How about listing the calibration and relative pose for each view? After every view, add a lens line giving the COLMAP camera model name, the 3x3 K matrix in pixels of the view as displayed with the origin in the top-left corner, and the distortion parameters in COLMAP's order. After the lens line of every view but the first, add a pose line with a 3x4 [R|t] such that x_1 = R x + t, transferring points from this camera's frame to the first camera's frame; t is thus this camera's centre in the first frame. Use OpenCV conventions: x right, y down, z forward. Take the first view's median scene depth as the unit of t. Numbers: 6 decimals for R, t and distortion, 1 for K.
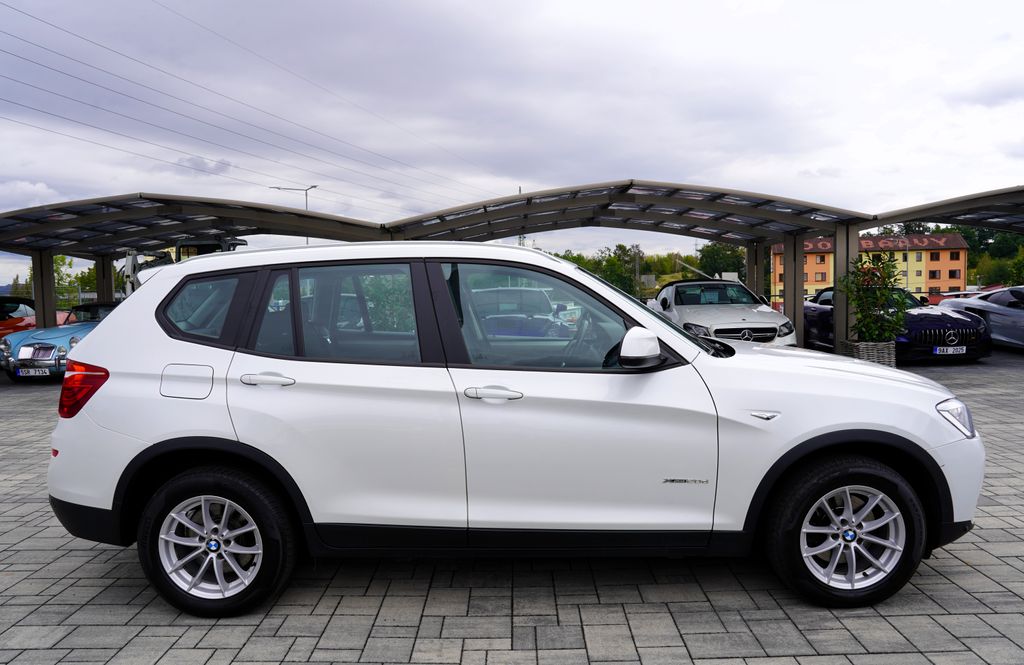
lens RADIAL K [[728.5, 0, 505.9], [0, 728.5, 319.2], [0, 0, 1]] dist [-0.115648, 0.095748]
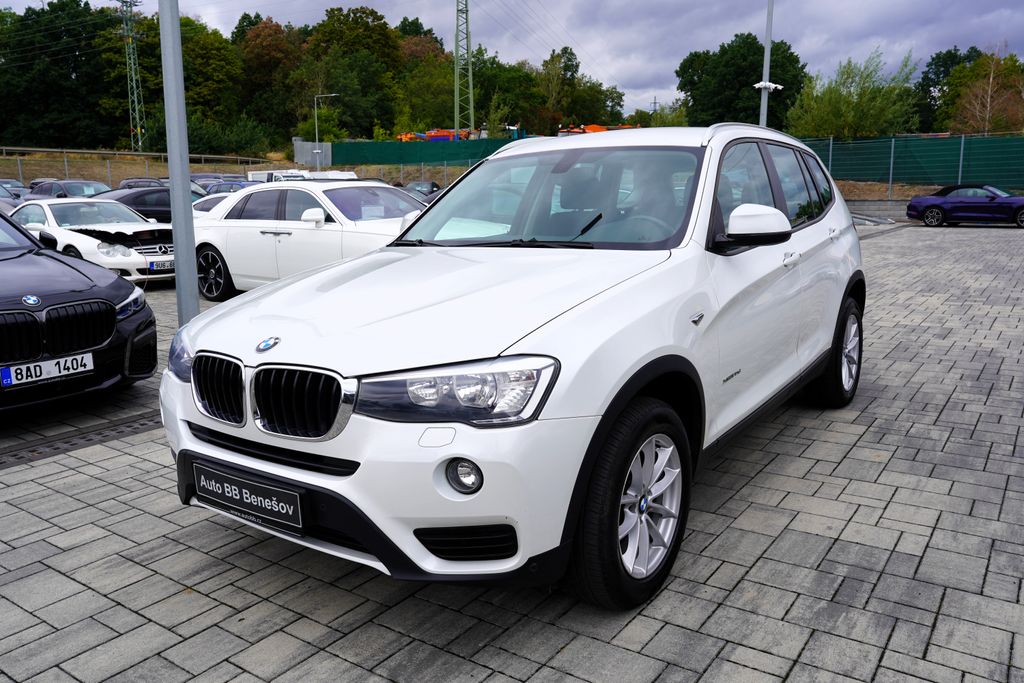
lens RADIAL K [[779.2, 0, 508.5], [0, 779.2, 328.1], [0, 0, 1]] dist [-0.080935, 0.109679]
pose [[-0.576525, 0.168375, -0.799543, 1.163404], [-0.012137, 0.976665, 0.214427, -0.077716], [0.816990, 0.133326, -0.561028, 1.847873]]
